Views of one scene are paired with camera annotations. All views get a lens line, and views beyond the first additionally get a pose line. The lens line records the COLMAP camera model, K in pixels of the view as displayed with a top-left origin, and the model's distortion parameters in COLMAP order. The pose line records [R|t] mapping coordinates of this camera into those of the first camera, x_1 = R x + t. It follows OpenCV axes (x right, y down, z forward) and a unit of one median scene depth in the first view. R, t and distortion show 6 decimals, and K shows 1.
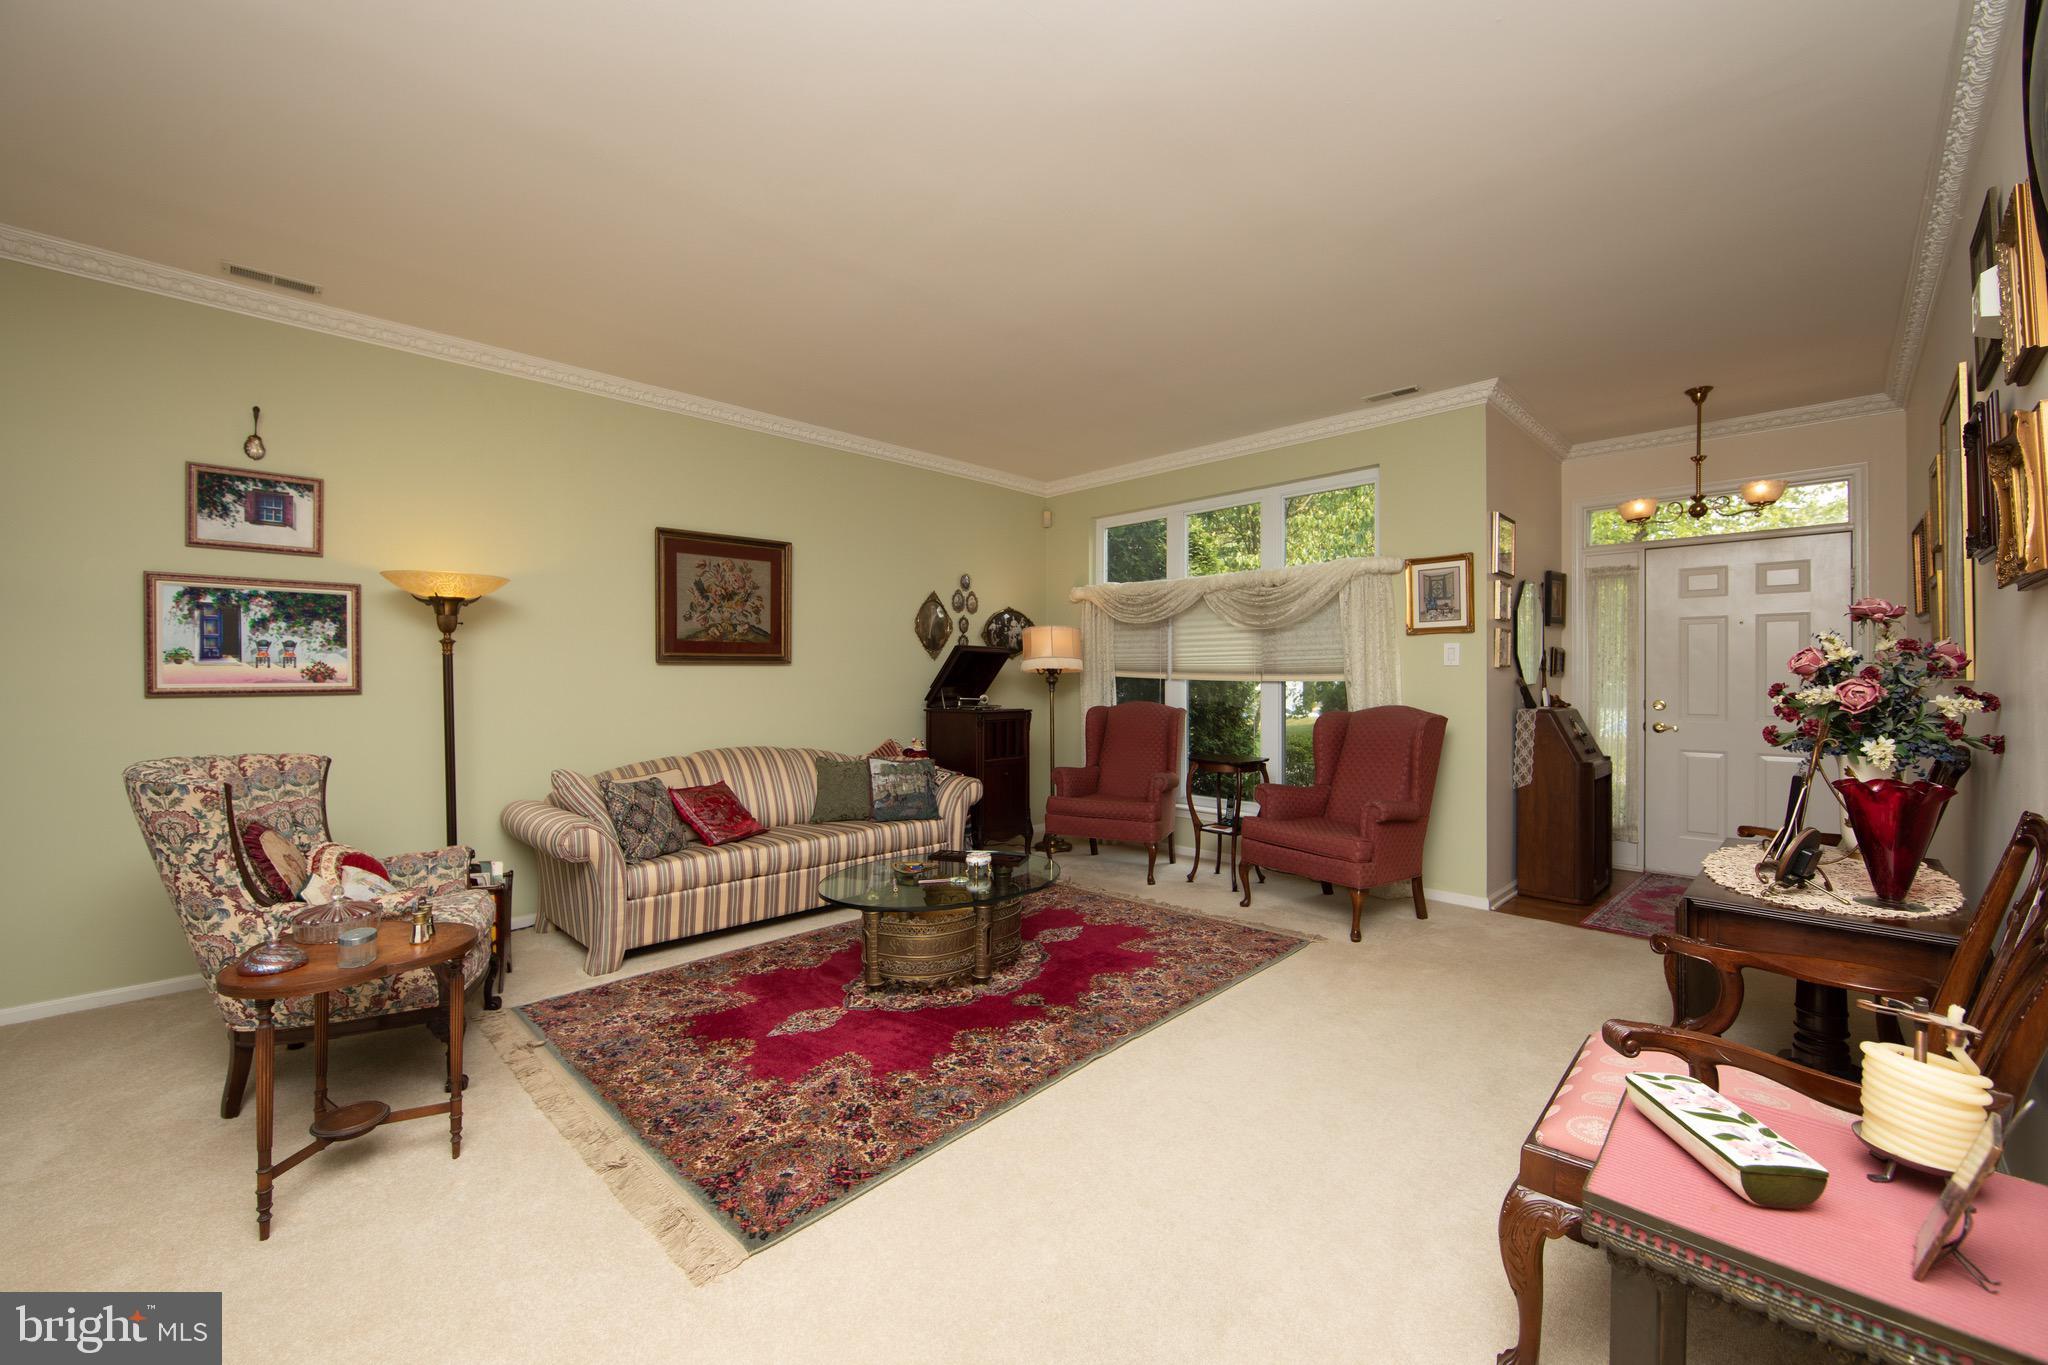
lens RADIAL K [[805.7, 0, 1013.7], [0, 805.7, 677.1], [0, 0, 1]] dist [-0.016421, 0.004473]
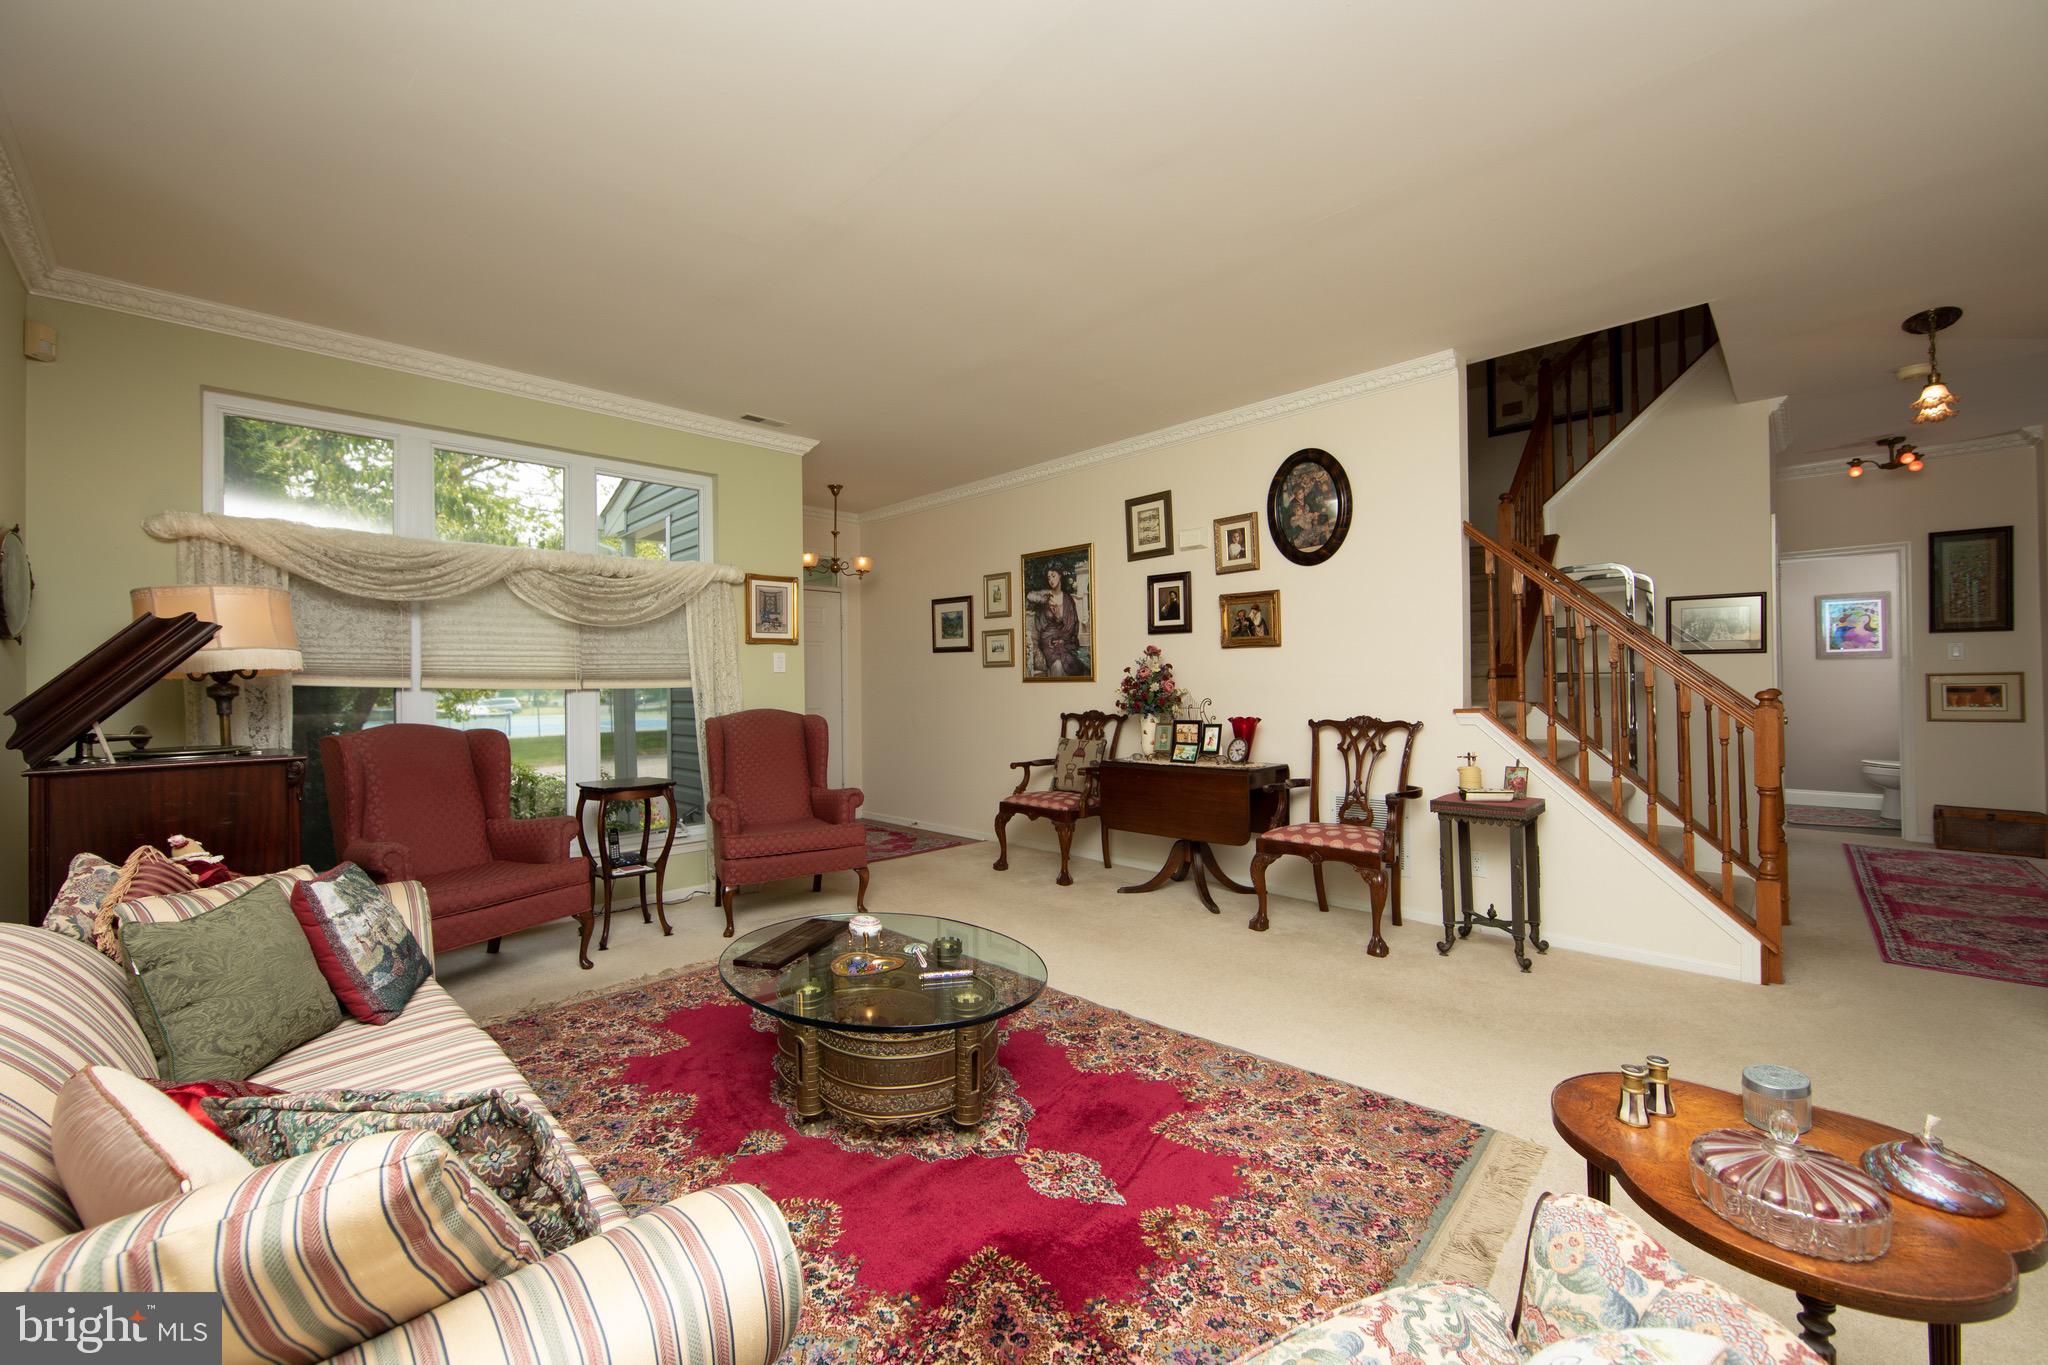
lens RADIAL K [[805.7, 0, 1013.7], [0, 805.7, 677.1], [0, 0, 1]] dist [-0.016421, 0.004473]
pose [[-0.006572, 0.005570, 0.999963, -0.631160], [0.007676, 0.999955, -0.005520, 0.000901], [-0.999949, 0.007639, -0.006614, 0.698081]]
